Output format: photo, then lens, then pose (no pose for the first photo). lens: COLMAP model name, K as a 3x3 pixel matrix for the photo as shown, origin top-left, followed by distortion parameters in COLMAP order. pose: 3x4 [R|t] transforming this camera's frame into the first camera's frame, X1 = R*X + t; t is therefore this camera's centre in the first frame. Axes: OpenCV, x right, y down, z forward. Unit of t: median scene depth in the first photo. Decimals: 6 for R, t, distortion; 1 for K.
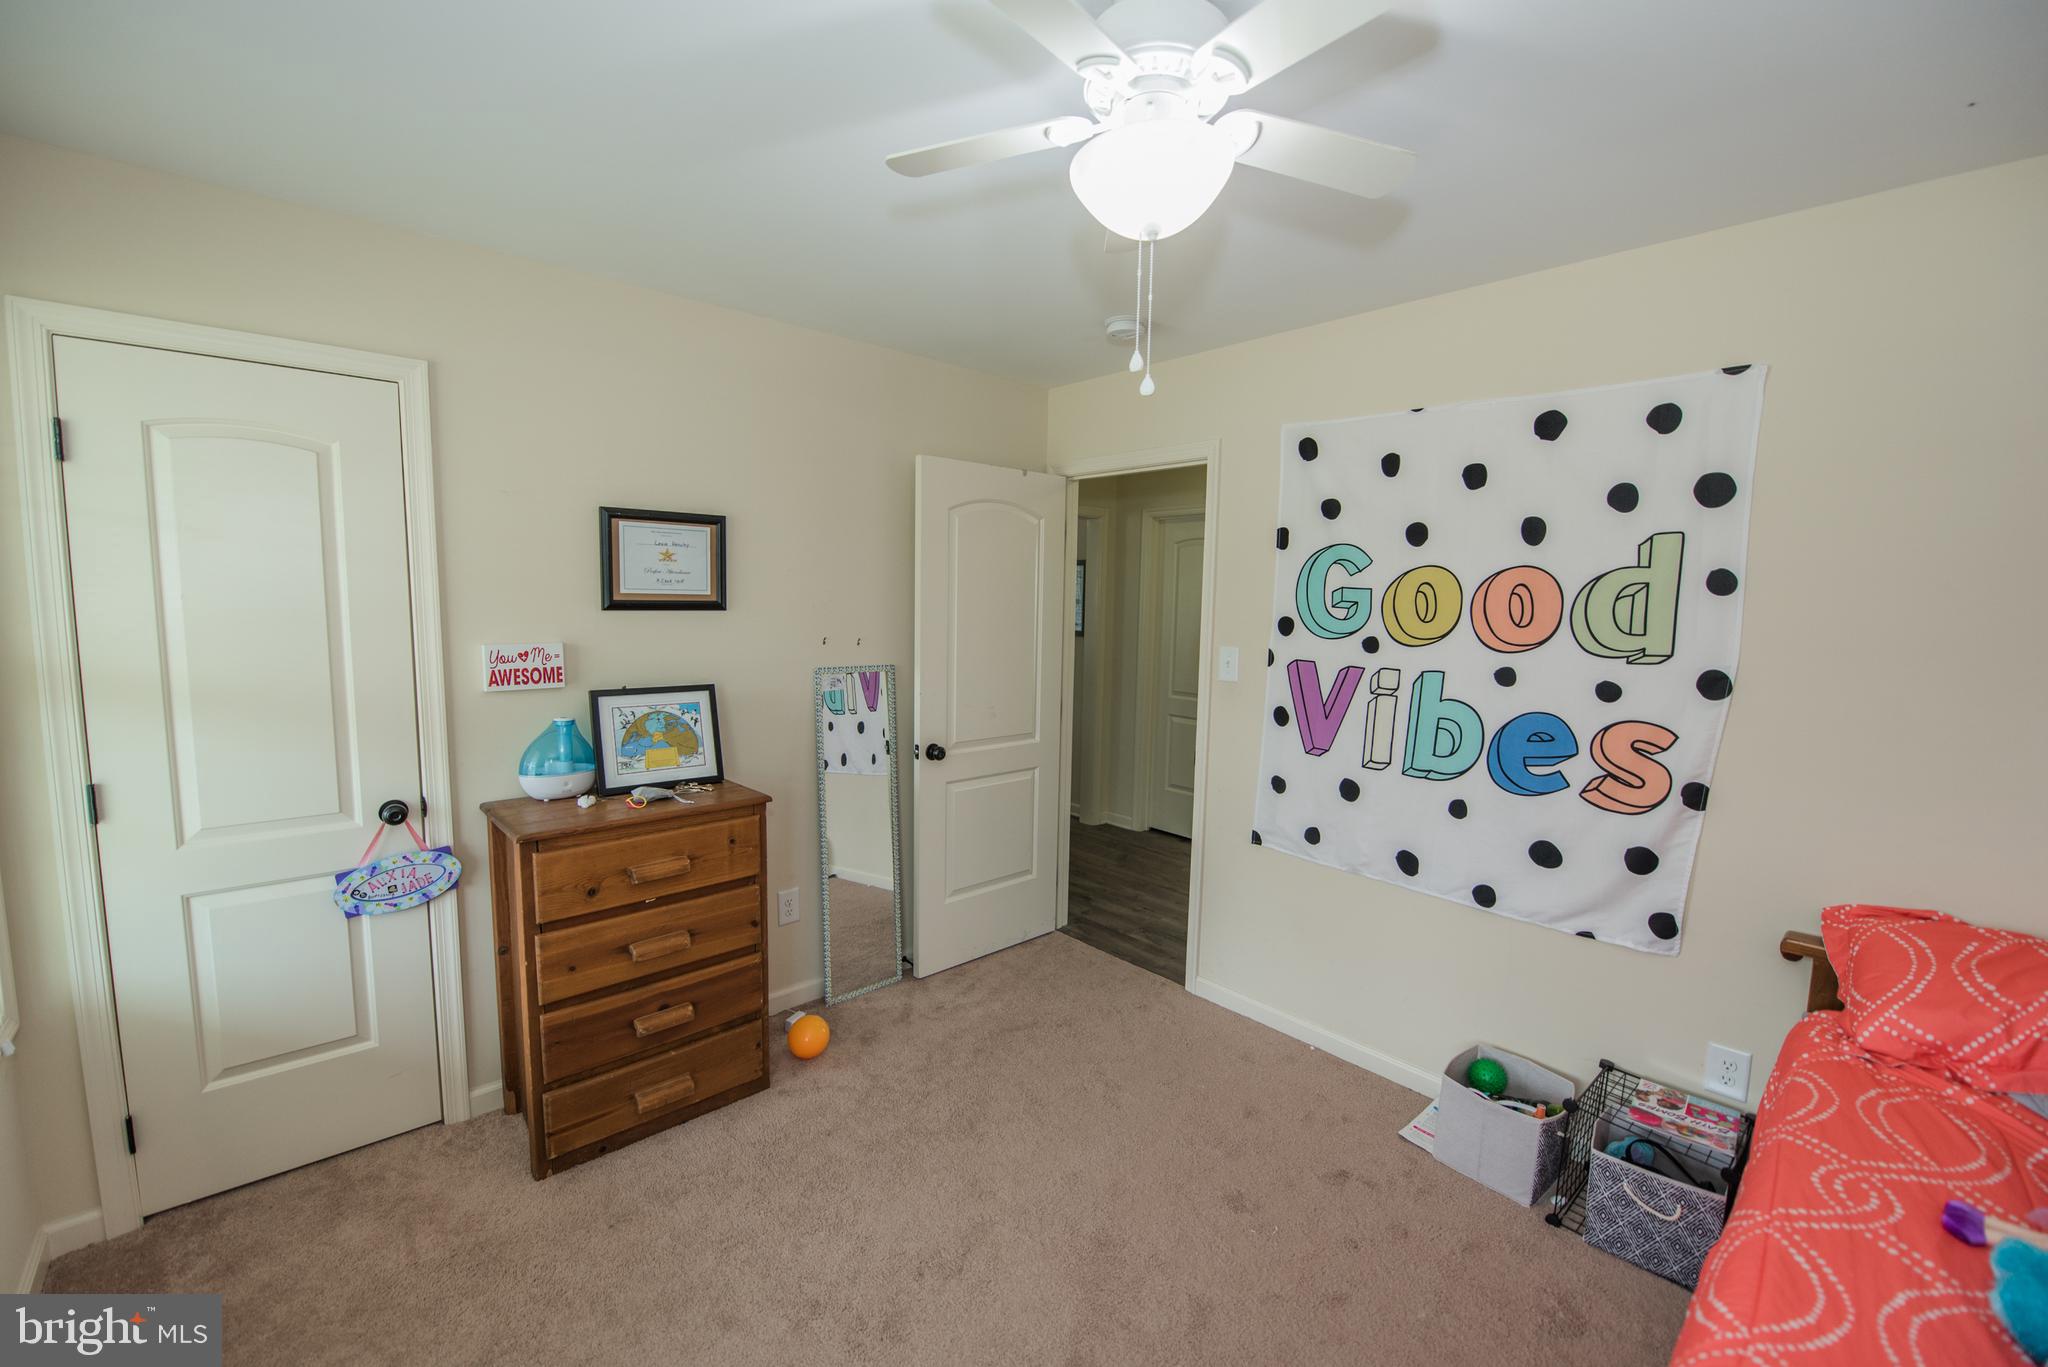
lens RADIAL K [[860.8, 0, 1032.8], [0, 860.8, 693.4], [0, 0, 1]] dist [0.001433, 0.000091]
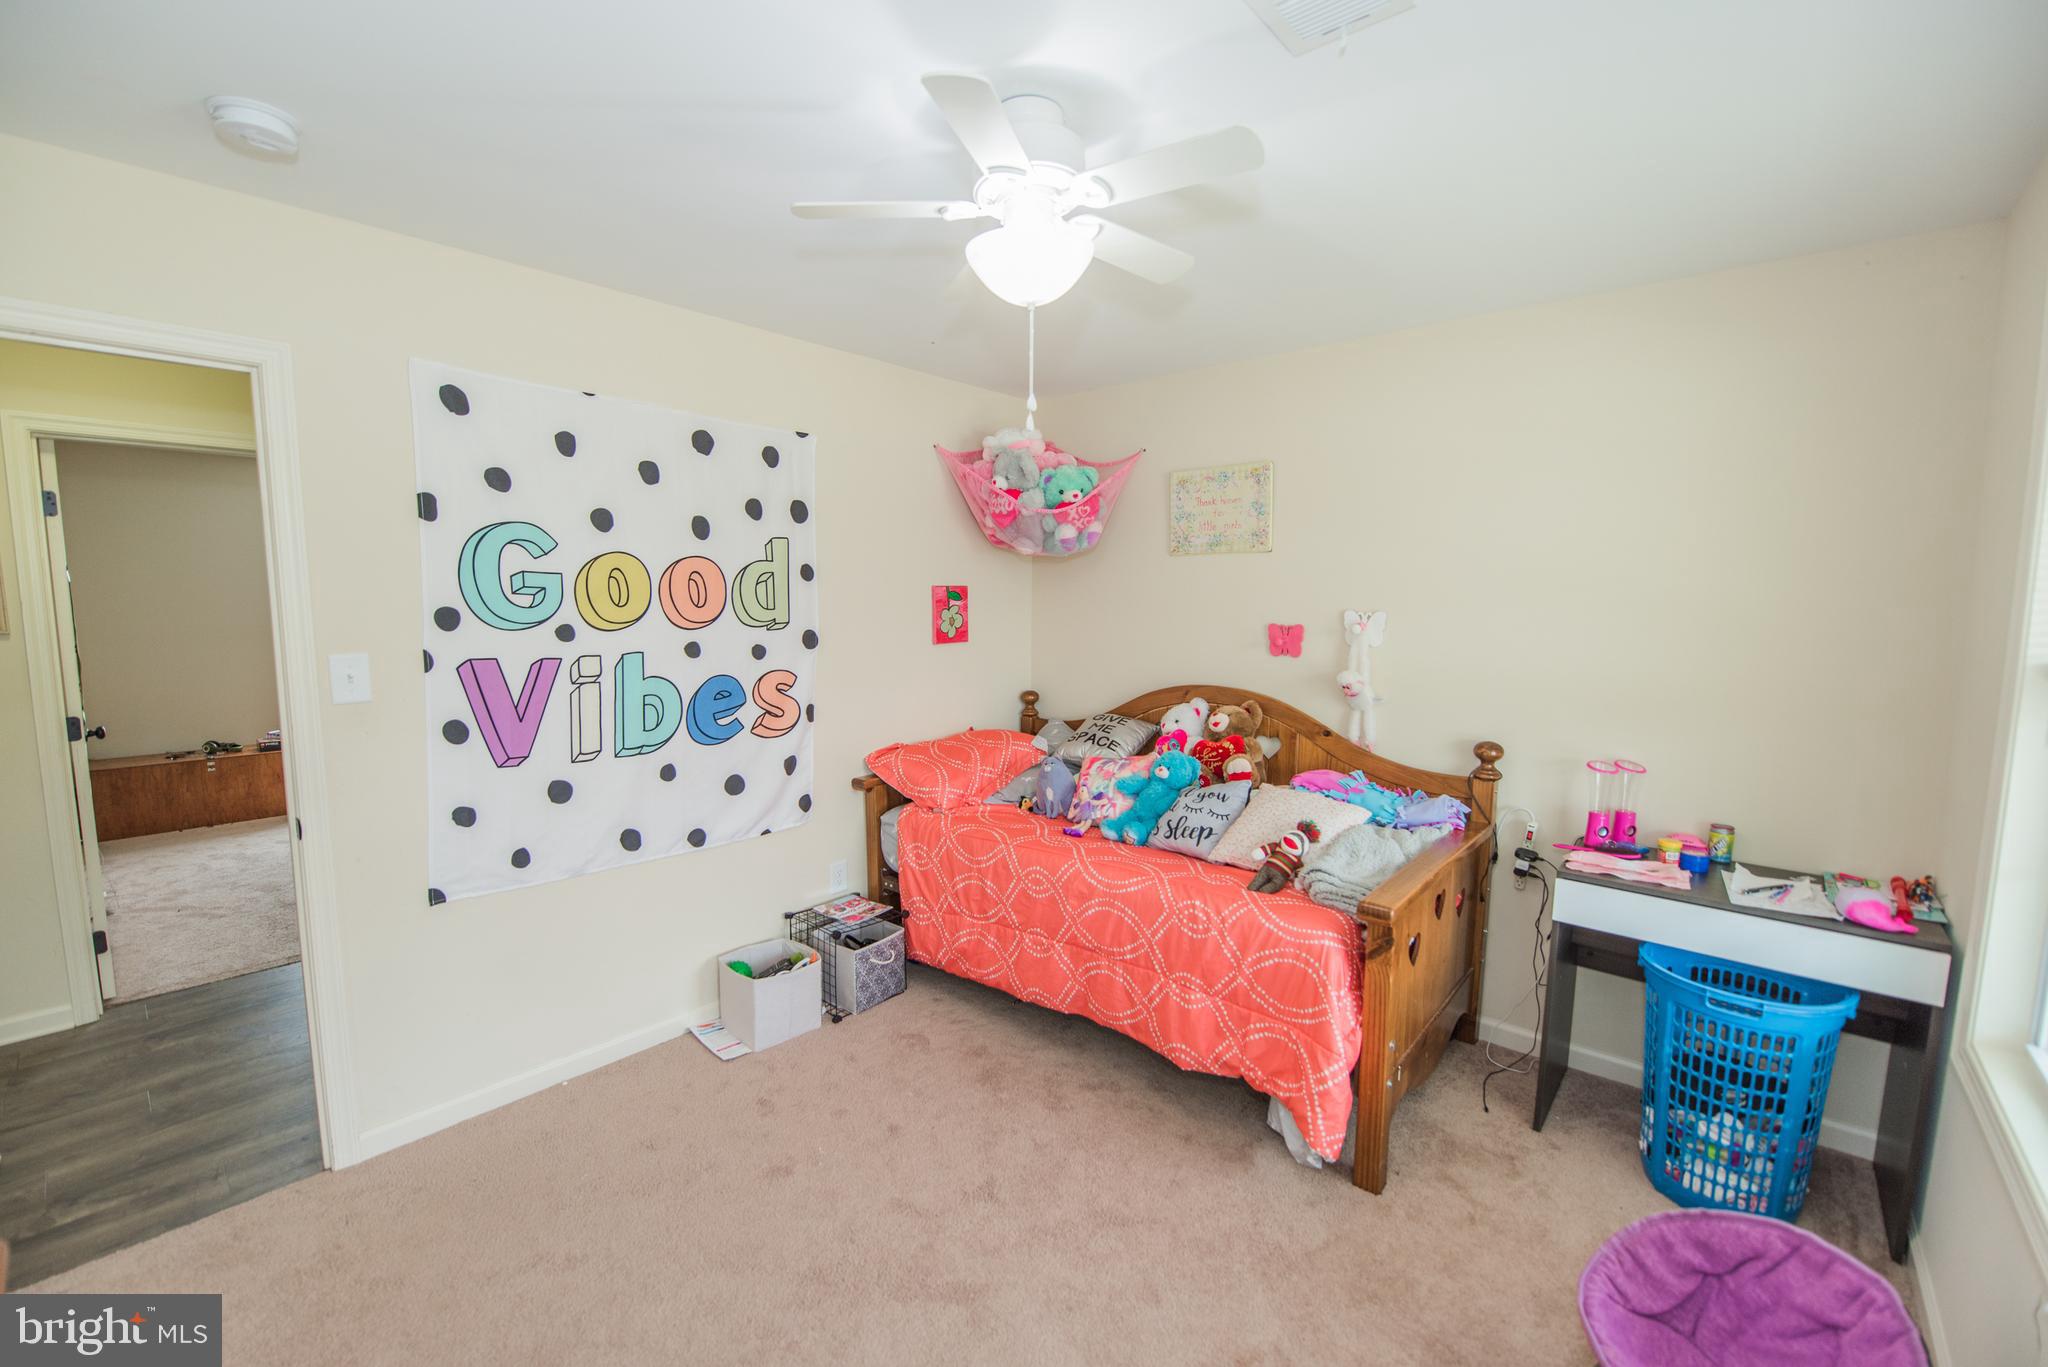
lens RADIAL K [[860.8, 0, 1017.6], [0, 860.8, 687.9], [0, 0, 1]] dist [0.001433, 0.000091]
pose [[-0.113231, -0.131265, 0.984860, -0.646645], [0.100134, 0.984680, 0.142754, -0.088822], [-0.988510, 0.114782, -0.098352, 0.659386]]
